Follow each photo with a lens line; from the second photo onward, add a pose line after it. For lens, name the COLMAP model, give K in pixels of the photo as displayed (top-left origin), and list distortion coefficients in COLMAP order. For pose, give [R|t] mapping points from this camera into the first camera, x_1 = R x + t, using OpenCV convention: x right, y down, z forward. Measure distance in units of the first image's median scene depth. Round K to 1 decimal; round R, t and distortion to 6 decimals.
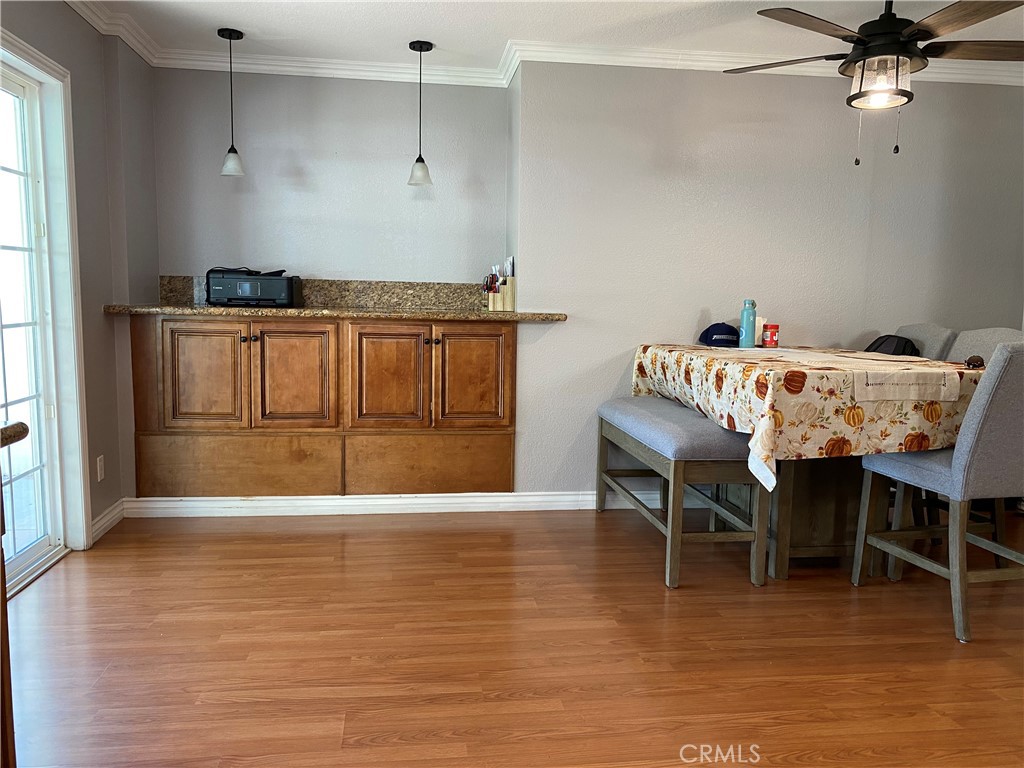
lens RADIAL K [[775.4, 0, 509.5], [0, 775.4, 388.2], [0, 0, 1]] dist [0.056867, -0.082971]
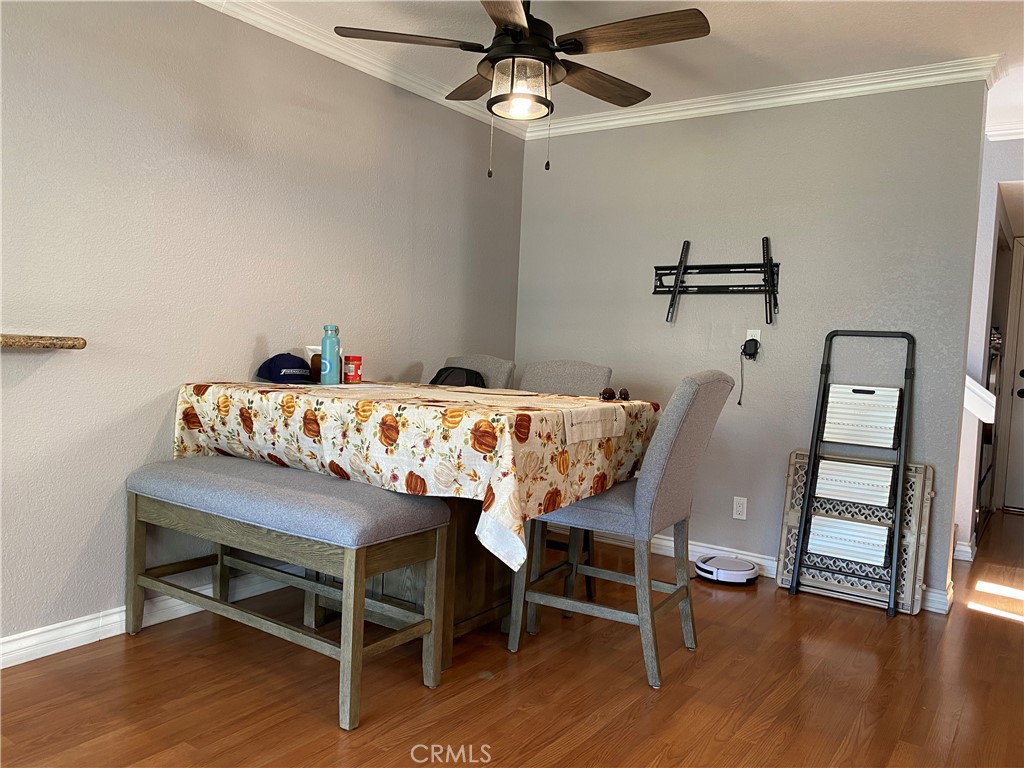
lens RADIAL K [[775.4, 0, 509.5], [0, 775.4, 388.2], [0, 0, 1]] dist [0.056867, -0.082971]
pose [[0.681213, -0.031988, 0.731386, -0.194574], [0.058851, 0.998204, -0.011157, -0.034339], [-0.729716, 0.050643, 0.681872, 0.386931]]
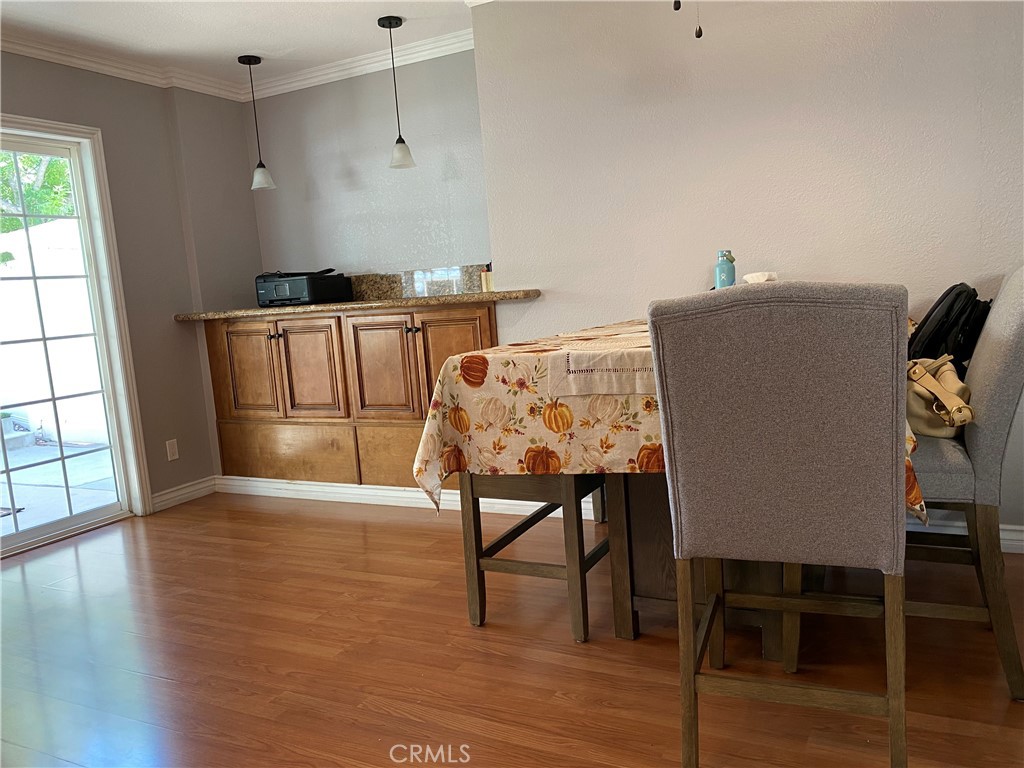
lens RADIAL K [[787.0, 0, 519.9], [0, 787.0, 383.1], [0, 0, 1]] dist [0.073471, -0.100880]
pose [[0.813864, -0.011087, -0.580950, 0.703979], [0.021246, 0.999717, 0.010684, -0.002630], [0.580667, -0.021038, 0.813869, 0.351169]]
